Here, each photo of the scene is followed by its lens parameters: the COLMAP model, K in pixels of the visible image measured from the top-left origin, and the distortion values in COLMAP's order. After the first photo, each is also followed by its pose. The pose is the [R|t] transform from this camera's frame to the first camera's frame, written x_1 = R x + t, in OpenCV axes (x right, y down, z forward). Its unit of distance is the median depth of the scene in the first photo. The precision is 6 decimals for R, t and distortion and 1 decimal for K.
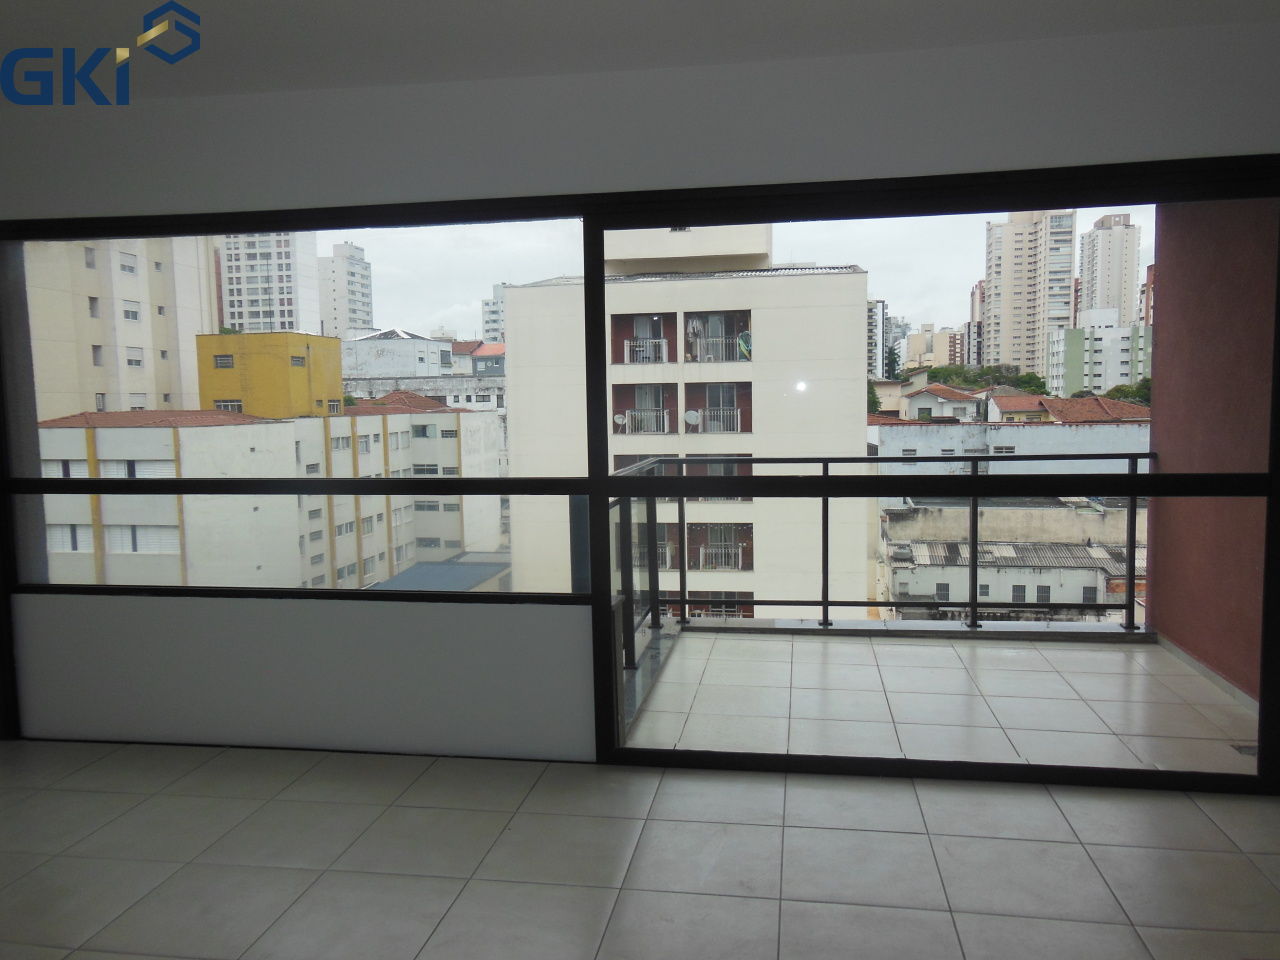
lens RADIAL K [[941.3, 0, 646.7], [0, 941.3, 480.5], [0, 0, 1]] dist [-0.036886, 0.103274]
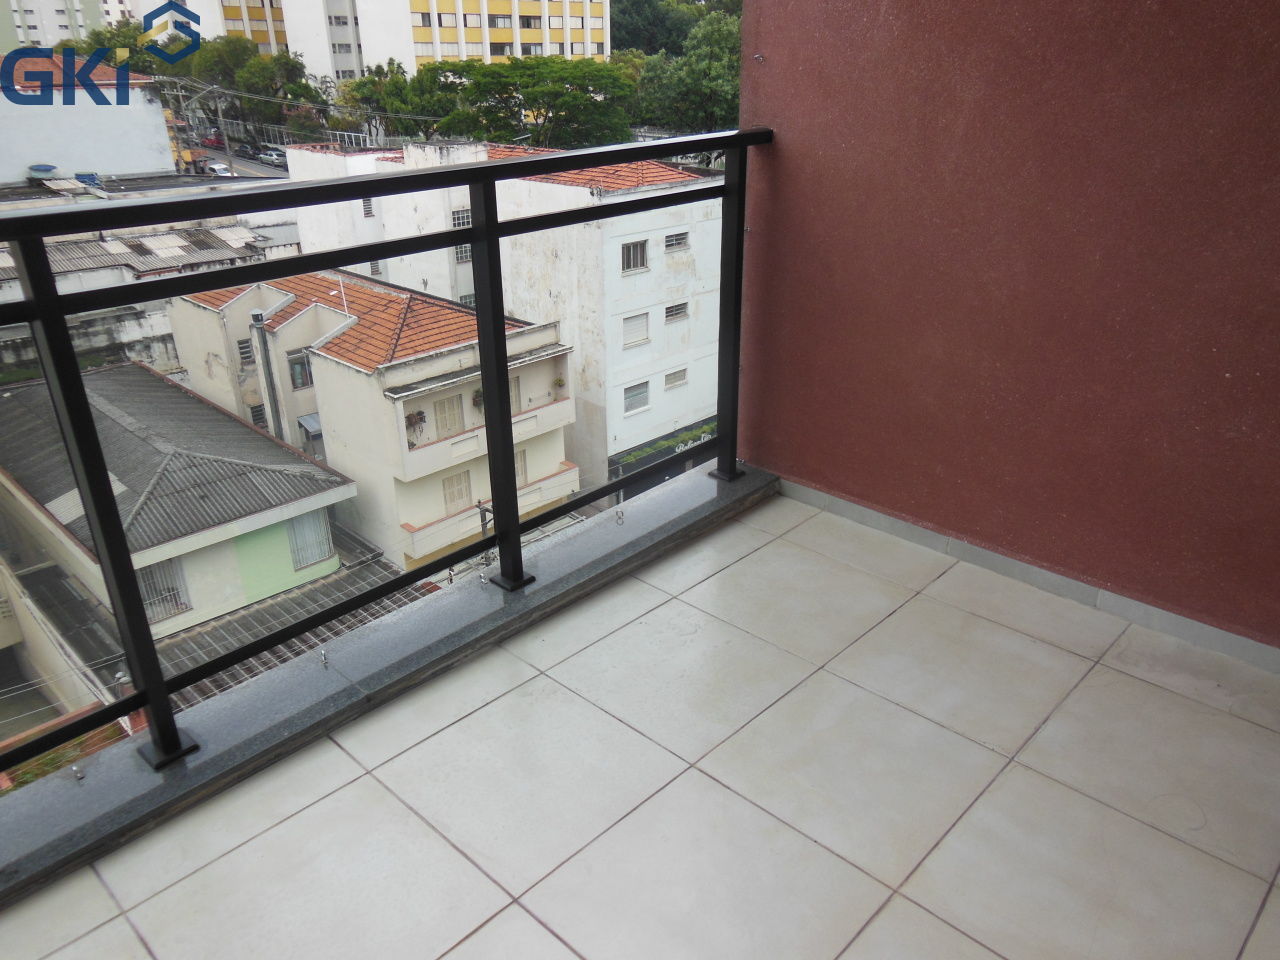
lens RADIAL K [[953.2, 0, 639.5], [0, 953.2, 511.0], [0, 0, 1]] dist [-0.004306, -0.005581]
pose [[0.566587, -0.352809, 0.744651, 0.004249], [0.069332, 0.920908, 0.383565, -0.002180], [-0.821080, -0.165695, 0.546235, 0.043003]]
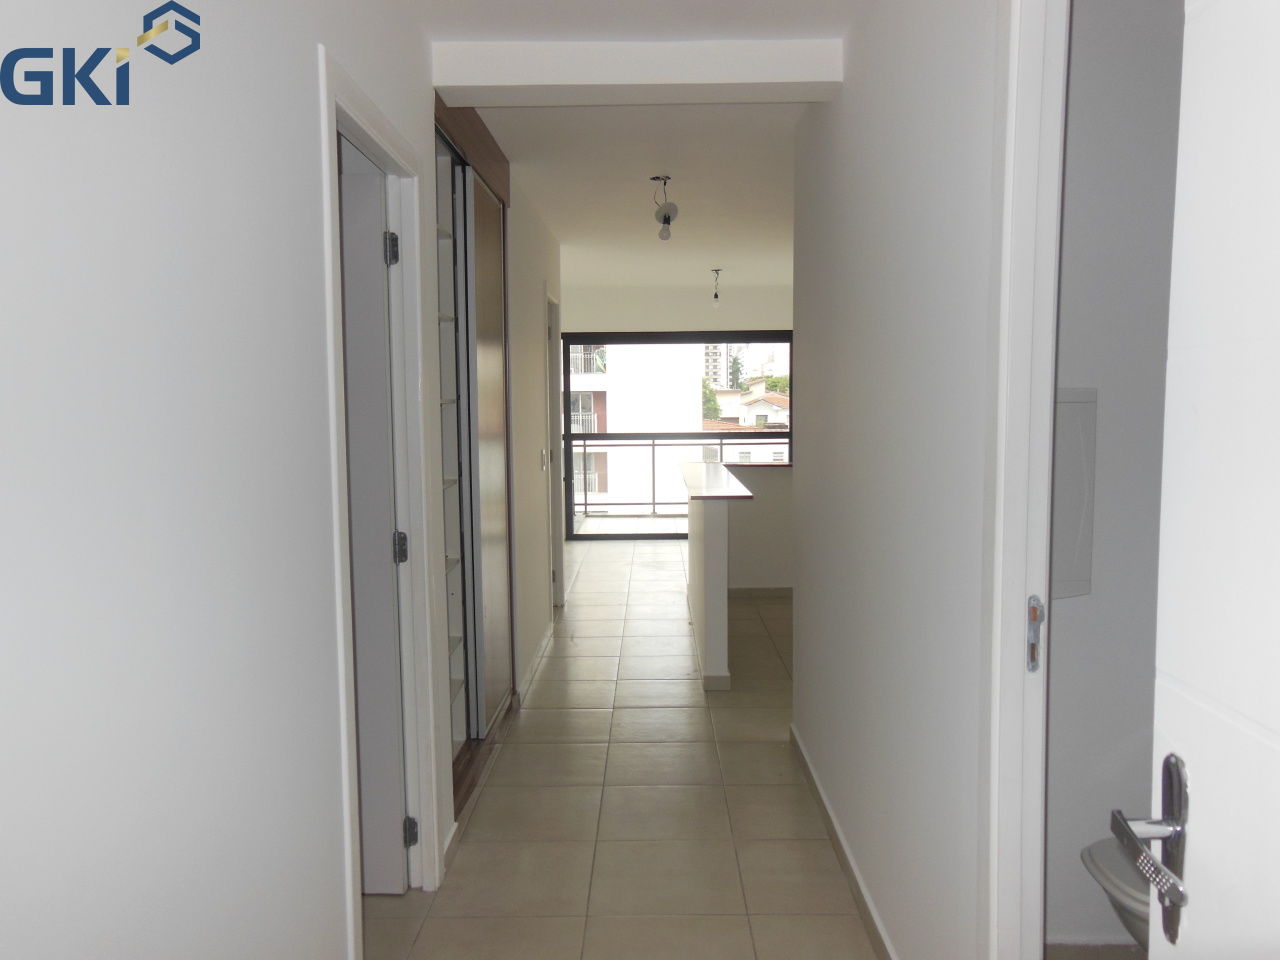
lens RADIAL K [[941.3, 0, 646.7], [0, 941.3, 480.5], [0, 0, 1]] dist [-0.036886, 0.103274]
pose [[0.987487, -0.004945, 0.157621, -0.009606], [0.005998, 0.999963, -0.006206, 0.005509], [-0.157584, 0.007074, 0.987480, -0.065517]]
